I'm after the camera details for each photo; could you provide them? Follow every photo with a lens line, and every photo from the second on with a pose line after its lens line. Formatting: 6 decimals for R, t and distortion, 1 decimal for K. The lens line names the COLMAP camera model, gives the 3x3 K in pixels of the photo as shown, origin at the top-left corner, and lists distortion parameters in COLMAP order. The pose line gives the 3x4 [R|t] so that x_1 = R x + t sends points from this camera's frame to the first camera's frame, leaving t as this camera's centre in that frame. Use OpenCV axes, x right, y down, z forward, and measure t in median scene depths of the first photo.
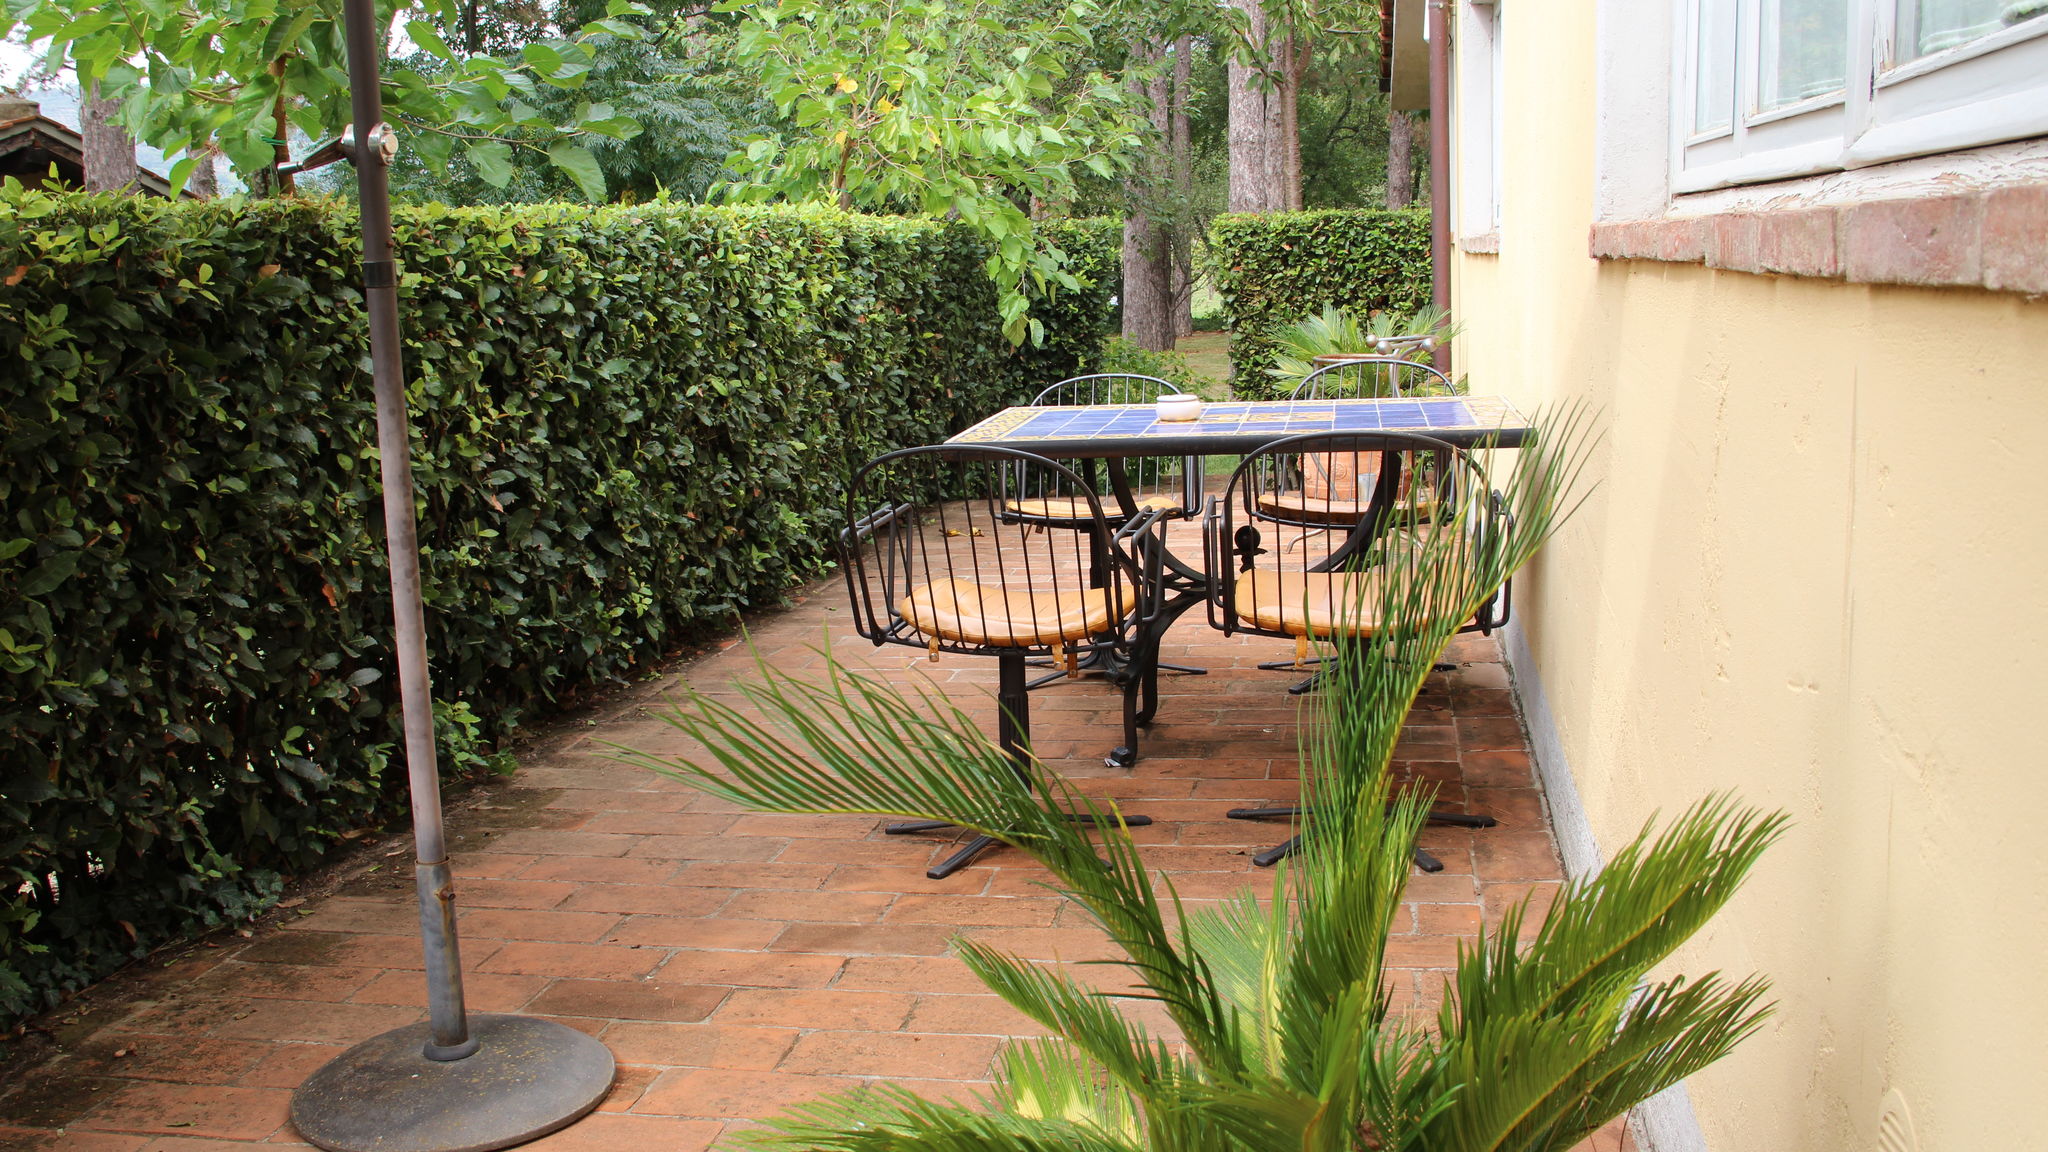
lens RADIAL K [[1915.7, 0, 1026.6], [0, 1915.7, 564.7], [0, 0, 1]] dist [-0.070808, 0.000000]
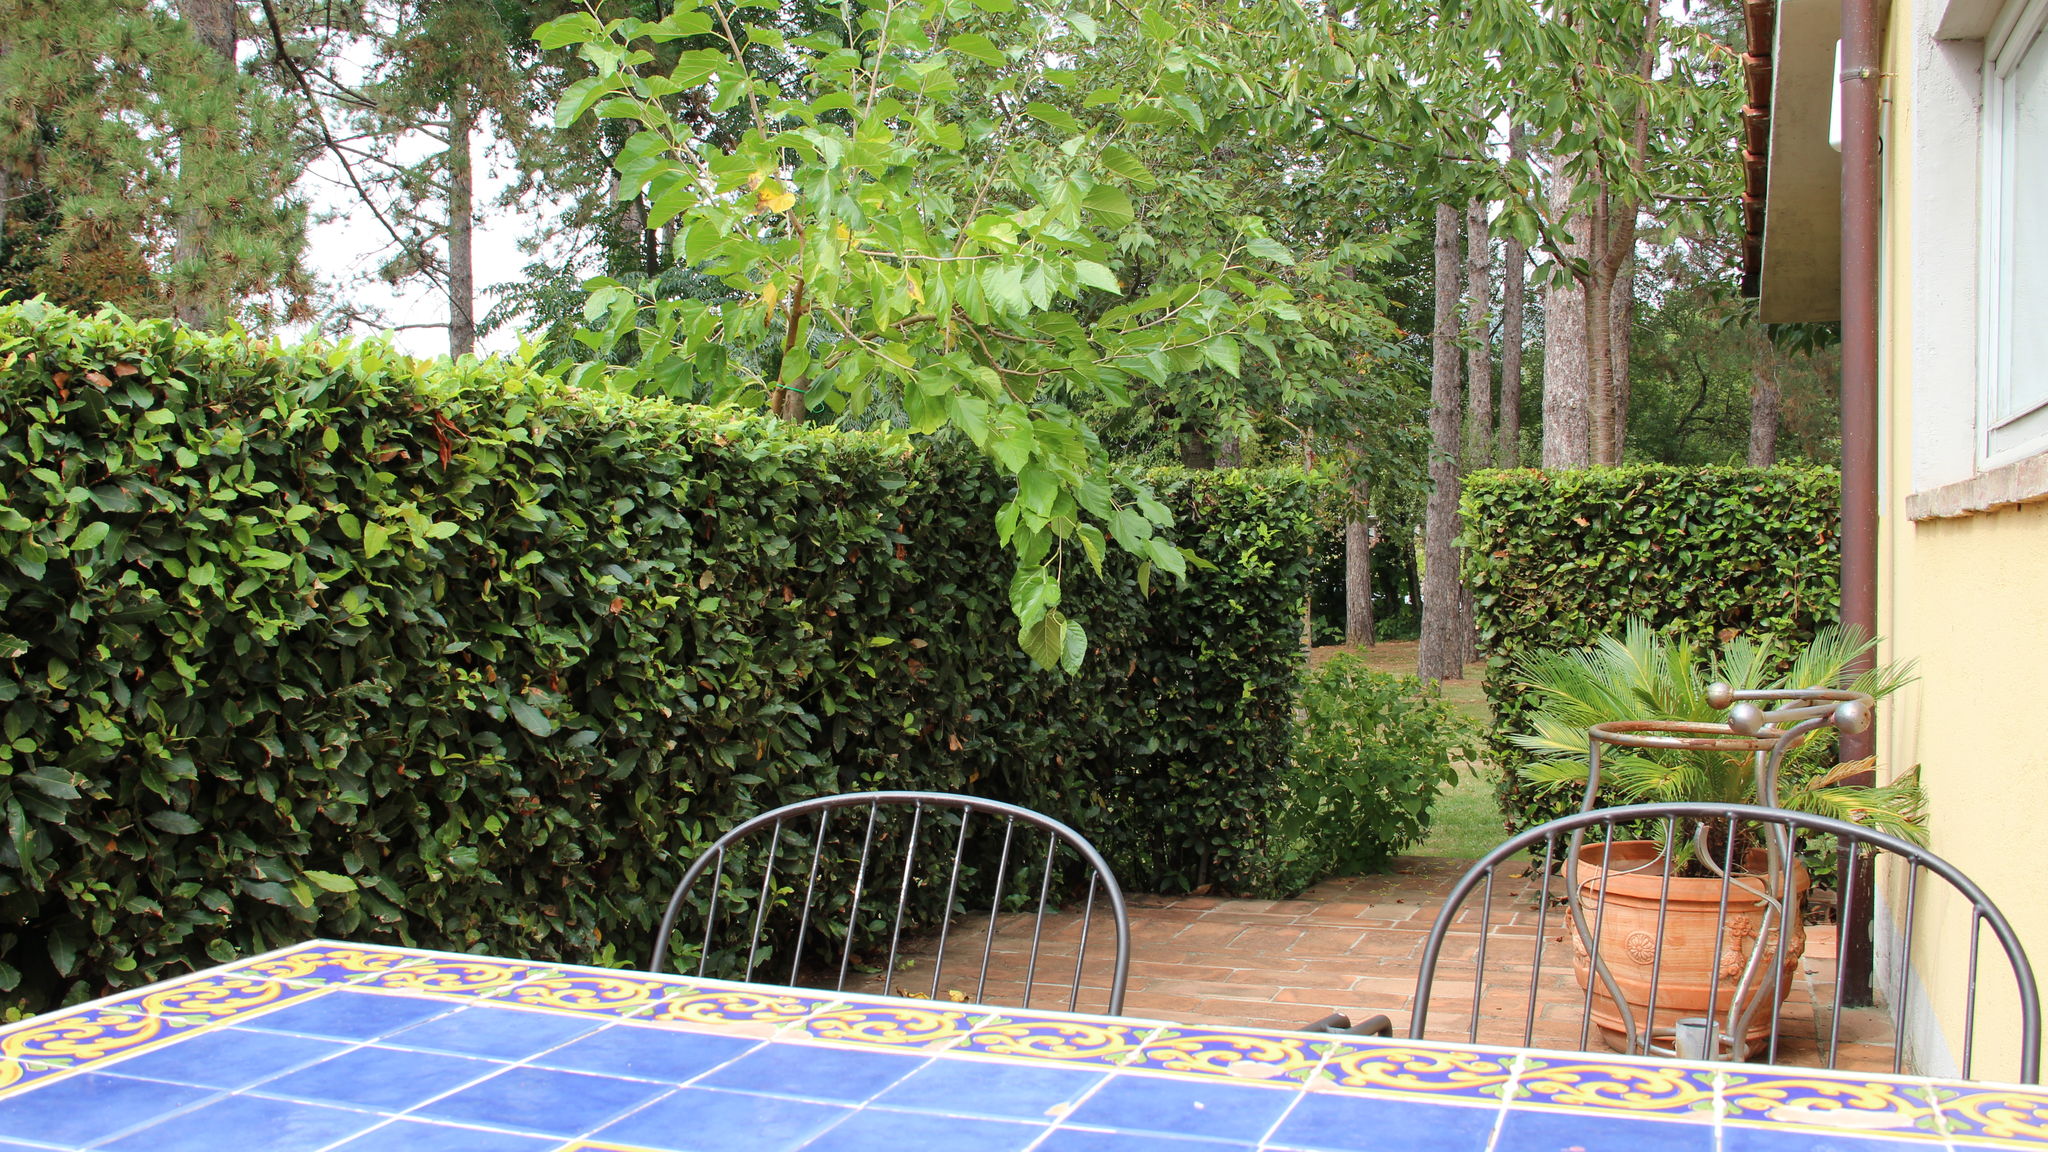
lens RADIAL K [[1915.7, 0, 1031.6], [0, 1915.7, 593.2], [0, 0, 1]] dist [-0.070808, 0.000000]
pose [[0.984112, 0.041700, -0.172582, 0.068909], [-0.064925, 0.989228, -0.131199, -0.051704], [0.165252, 0.140320, 0.976218, 0.376974]]
